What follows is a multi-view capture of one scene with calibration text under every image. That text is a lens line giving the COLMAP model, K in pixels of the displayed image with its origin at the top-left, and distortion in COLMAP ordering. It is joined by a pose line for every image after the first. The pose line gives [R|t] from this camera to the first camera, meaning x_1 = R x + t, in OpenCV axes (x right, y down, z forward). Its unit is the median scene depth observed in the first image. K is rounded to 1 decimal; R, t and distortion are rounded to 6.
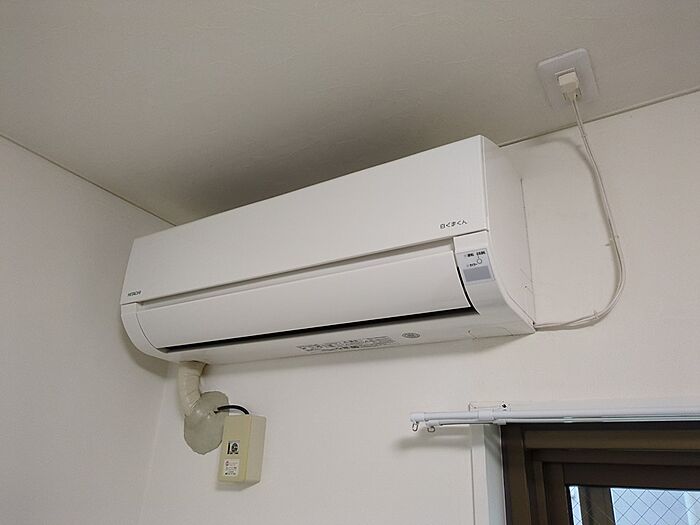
lens RADIAL K [[526.7, 0, 350.0], [0, 526.7, 262.5], [0, 0, 1]] dist [0.026832, -0.006689]
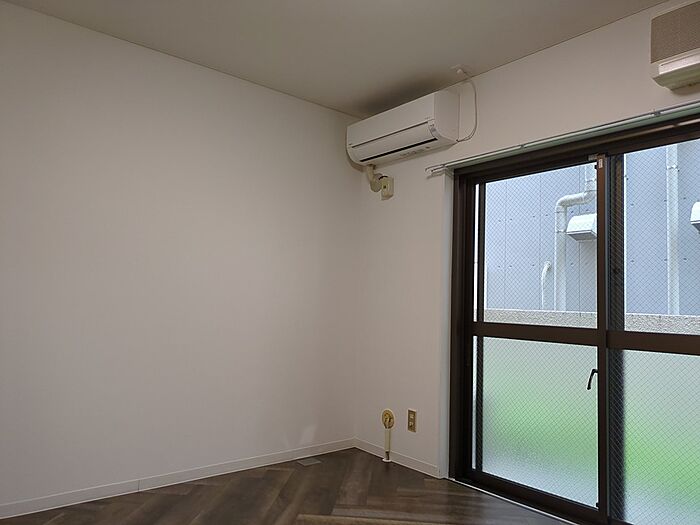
lens RADIAL K [[526.7, 0, 350.0], [0, 526.7, 262.5], [0, 0, 1]] dist [0.026832, -0.006689]
pose [[0.945603, -0.044004, -0.322334, 0.652270], [0.140533, 0.948847, 0.282735, -0.182964], [0.293405, -0.312654, 0.903417, -2.332962]]
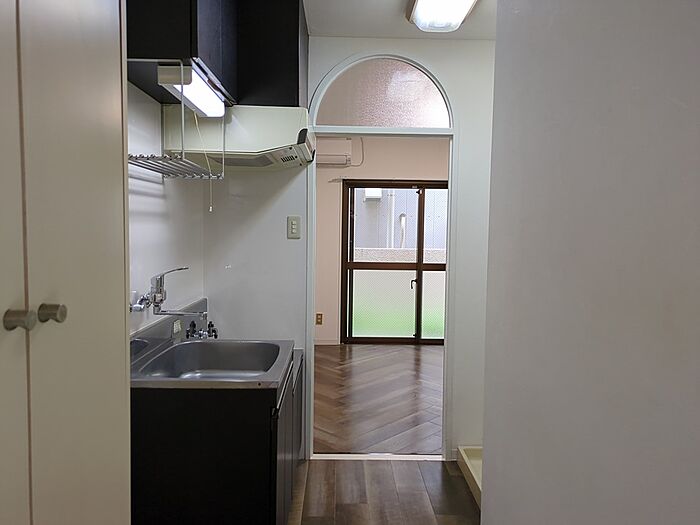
lens RADIAL K [[526.7, 0, 350.0], [0, 526.7, 262.5], [0, 0, 1]] dist [0.026832, -0.006689]
pose [[0.822921, -0.071695, 0.563614, -2.941286], [-0.197718, 0.893863, 0.402388, -1.229736], [-0.532643, -0.442570, 0.721404, -3.661541]]
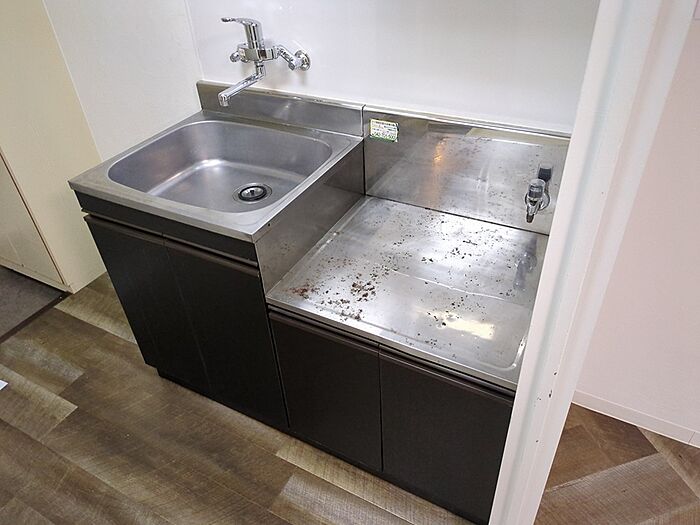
lens RADIAL K [[526.2, 0, 342.0], [0, 526.2, 263.2], [0, 0, 1]] dist [0.068020, -0.079481]
pose [[0.072864, 0.560263, -0.825103, -0.853813], [0.433112, 0.727446, 0.532199, -0.430729], [0.898390, -0.396141, -0.189652, -1.644715]]
